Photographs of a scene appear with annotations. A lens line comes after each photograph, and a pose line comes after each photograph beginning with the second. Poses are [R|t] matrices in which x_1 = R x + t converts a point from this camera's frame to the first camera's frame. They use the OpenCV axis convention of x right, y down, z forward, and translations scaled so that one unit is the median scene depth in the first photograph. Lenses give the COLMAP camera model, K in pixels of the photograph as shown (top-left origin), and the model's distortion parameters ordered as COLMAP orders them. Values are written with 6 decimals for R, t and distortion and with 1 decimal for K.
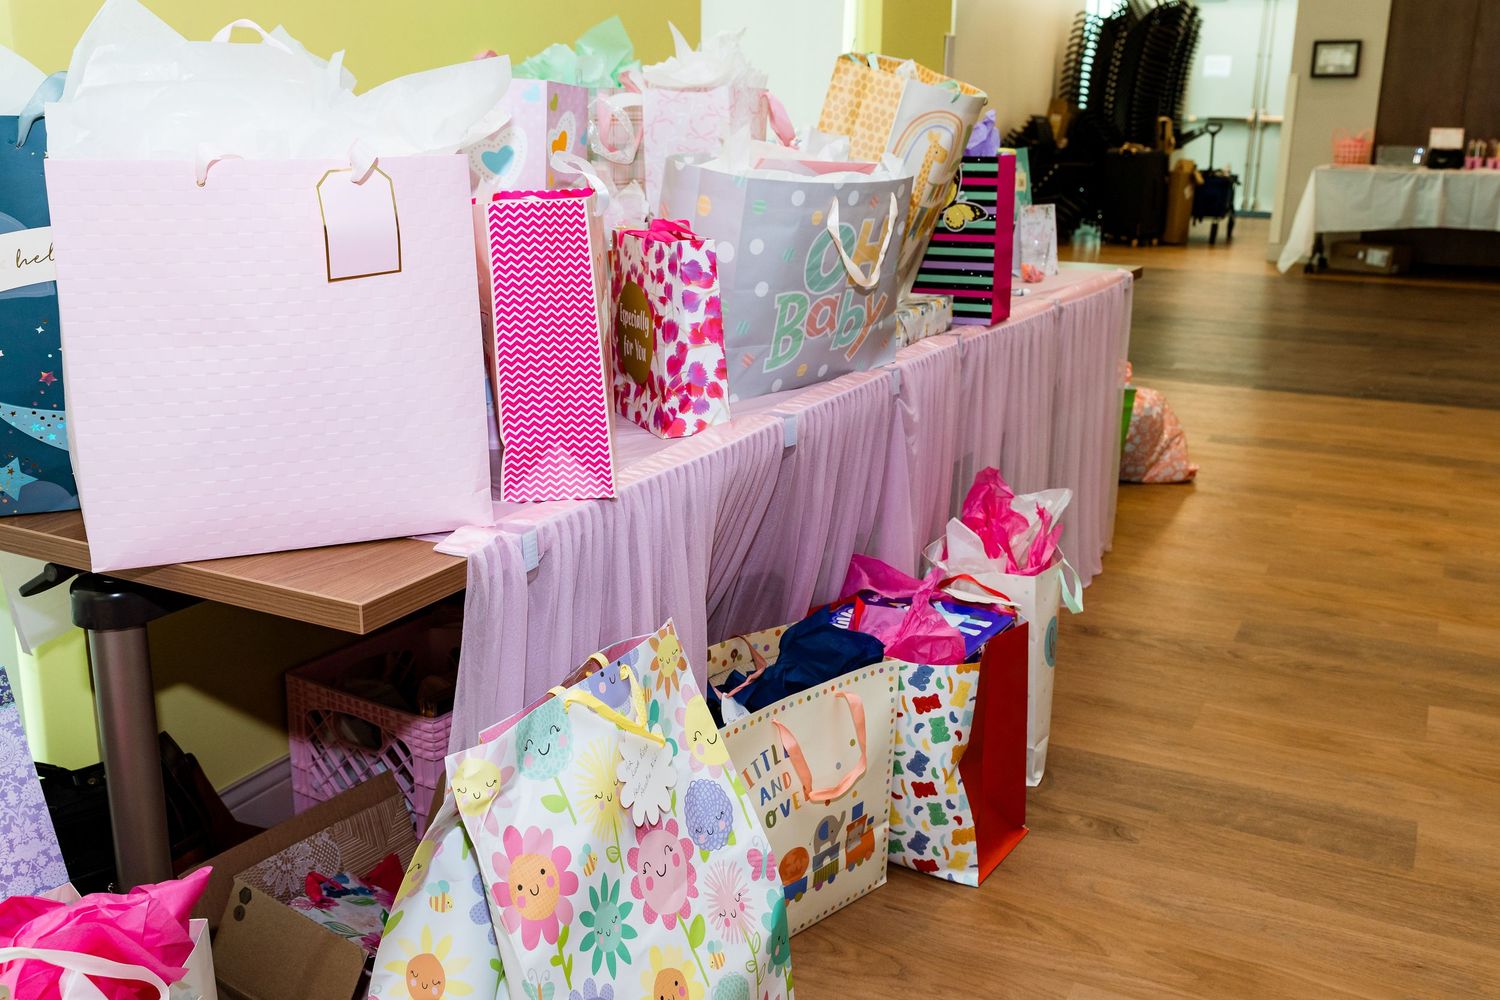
lens RADIAL K [[1391.1, 0, 748.8], [0, 1391.1, 508.5], [0, 0, 1]] dist [-0.007420, 0.000000]
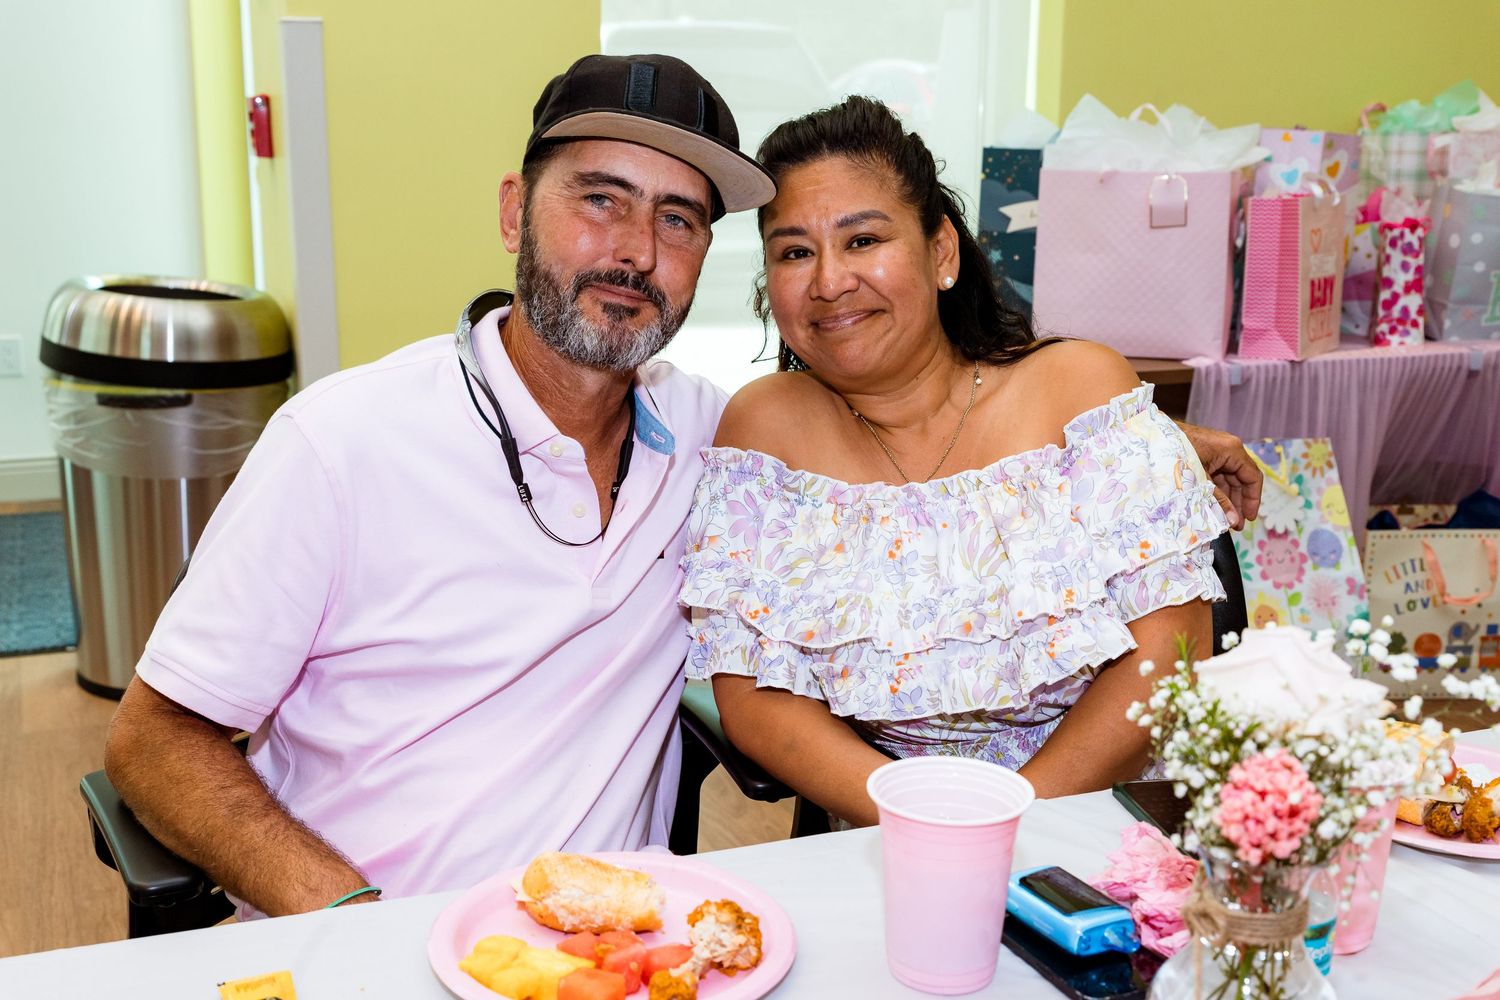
lens RADIAL K [[1791.5, 0, 747.9], [0, 1791.5, 500.5], [0, 0, 1]] dist [-0.061534, 0.000000]
pose [[0.757434, 0.130102, -0.639818, 0.725496], [-0.175514, 0.984448, -0.007599, 0.263475], [0.628879, 0.118053, 0.768489, -1.008628]]
